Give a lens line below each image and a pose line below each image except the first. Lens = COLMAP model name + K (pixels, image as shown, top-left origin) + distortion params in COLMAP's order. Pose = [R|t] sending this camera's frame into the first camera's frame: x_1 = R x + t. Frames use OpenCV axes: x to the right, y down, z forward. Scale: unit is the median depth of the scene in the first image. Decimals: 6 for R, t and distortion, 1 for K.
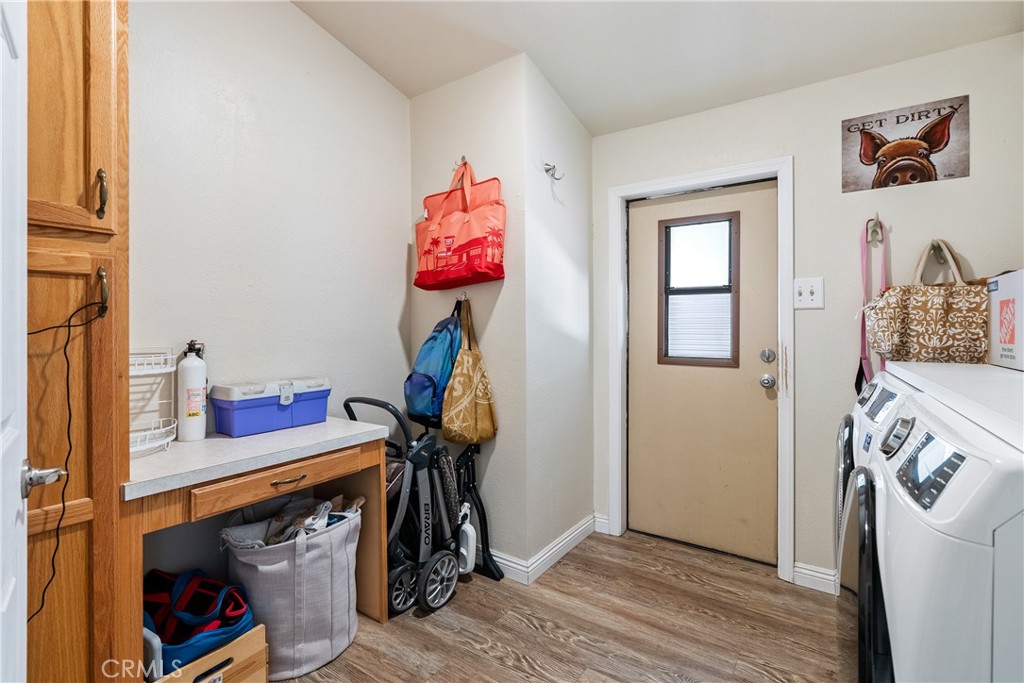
lens RADIAL K [[469.3, 0, 512.1], [0, 469.3, 334.5], [0, 0, 1]] dist [-0.009331, 0.003524]
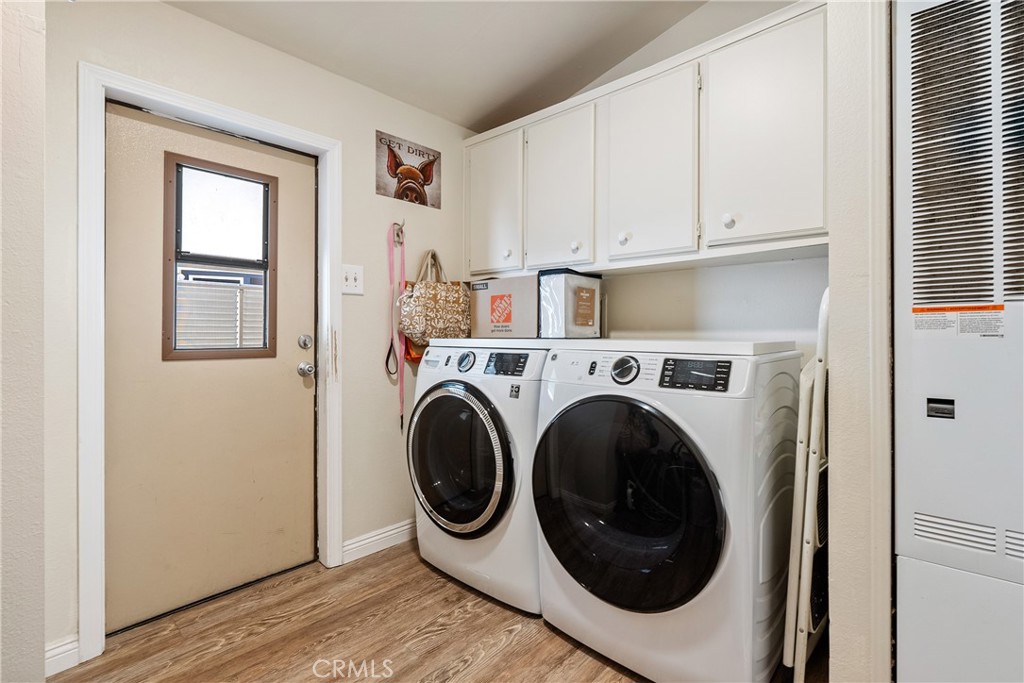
lens RADIAL K [[469.3, 0, 513.2], [0, 469.3, 334.2], [0, 0, 1]] dist [-0.009331, 0.003524]
pose [[0.144271, -0.006103, 0.989519, -0.375934], [0.014920, 0.999881, 0.003992, 0.038014], [-0.989426, 0.014187, 0.144345, 0.521872]]
